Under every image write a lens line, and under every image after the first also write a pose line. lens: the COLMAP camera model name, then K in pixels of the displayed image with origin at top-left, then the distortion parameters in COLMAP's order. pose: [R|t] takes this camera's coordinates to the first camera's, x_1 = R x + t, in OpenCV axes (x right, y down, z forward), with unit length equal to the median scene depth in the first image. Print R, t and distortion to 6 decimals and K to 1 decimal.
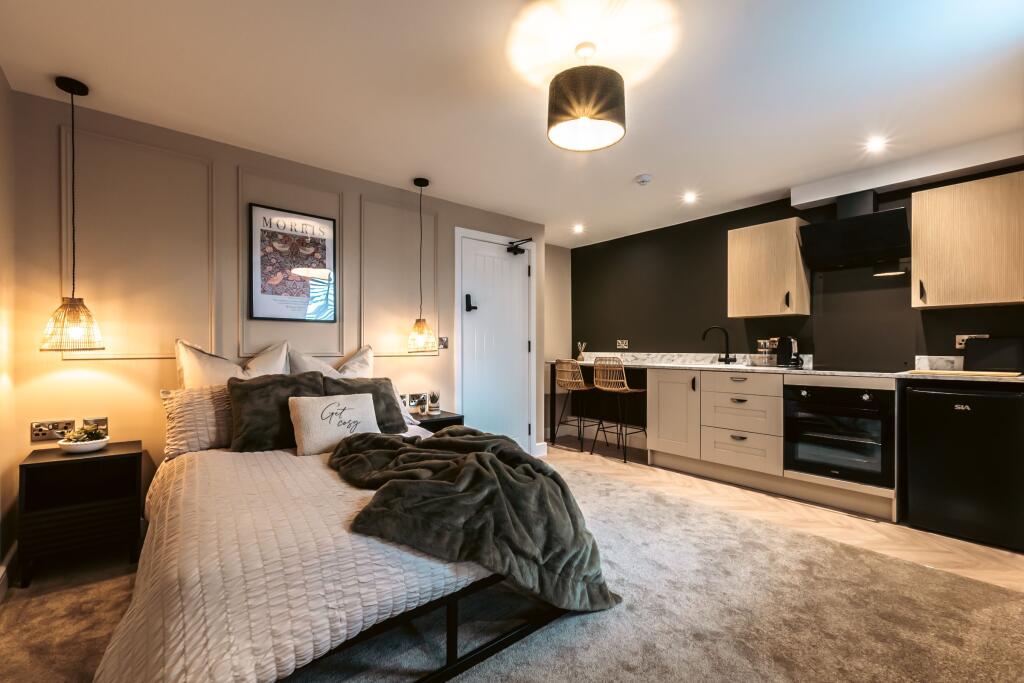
lens RADIAL K [[442.2, 0, 512.6], [0, 442.2, 349.1], [0, 0, 1]] dist [0.009553, -0.002067]
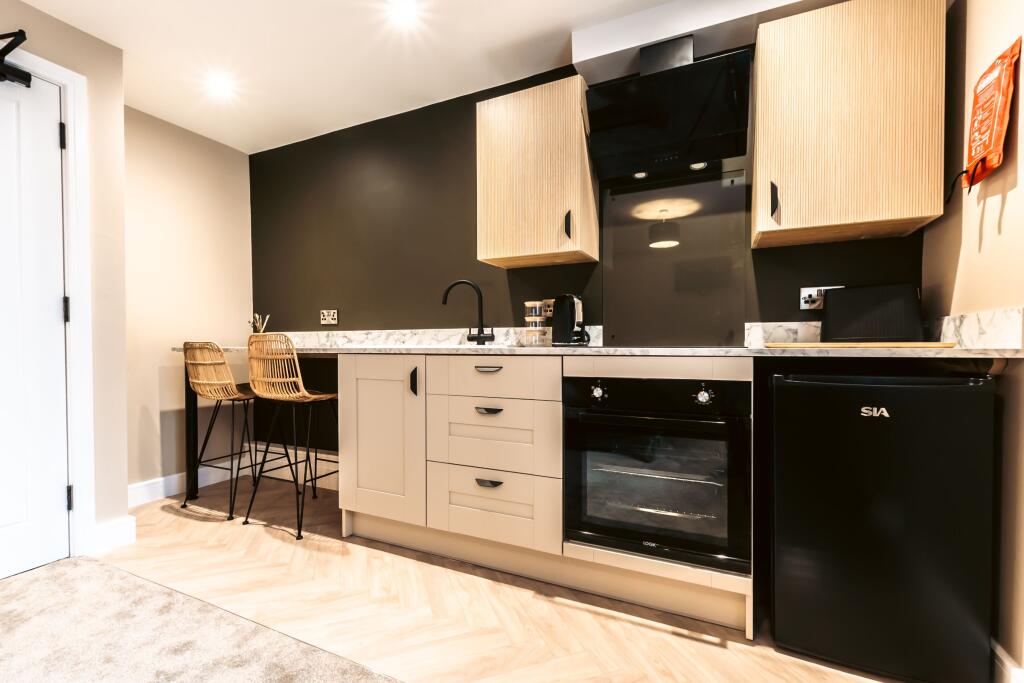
lens RADIAL K [[442.2, 0, 510.8], [0, 442.2, 347.5], [0, 0, 1]] dist [0.009553, -0.002067]
pose [[0.905519, -0.006455, 0.424256, 0.319435], [0.004217, 0.999972, 0.006214, 0.040092], [-0.424284, -0.003838, 0.905521, 0.529880]]
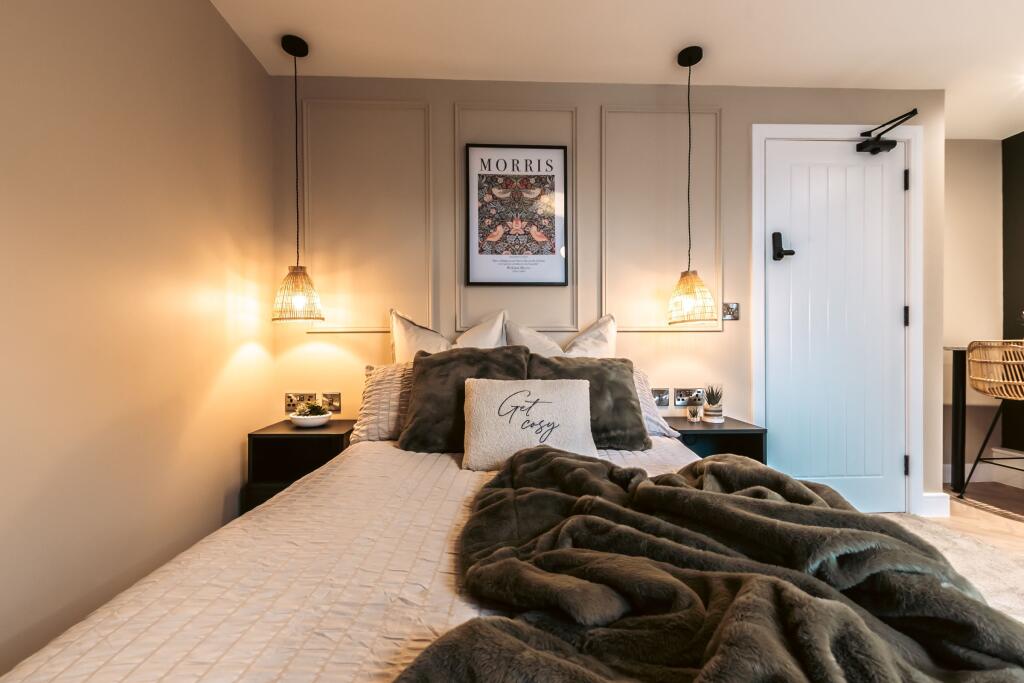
lens RADIAL K [[442.2, 0, 512.0], [0, 442.2, 348.0], [0, 0, 1]] dist [0.009553, -0.002067]
pose [[0.793948, -0.001996, -0.607983, -0.020536], [0.004818, 0.999984, 0.003010, 0.038834], [0.607967, -0.005319, 0.793944, 0.325720]]
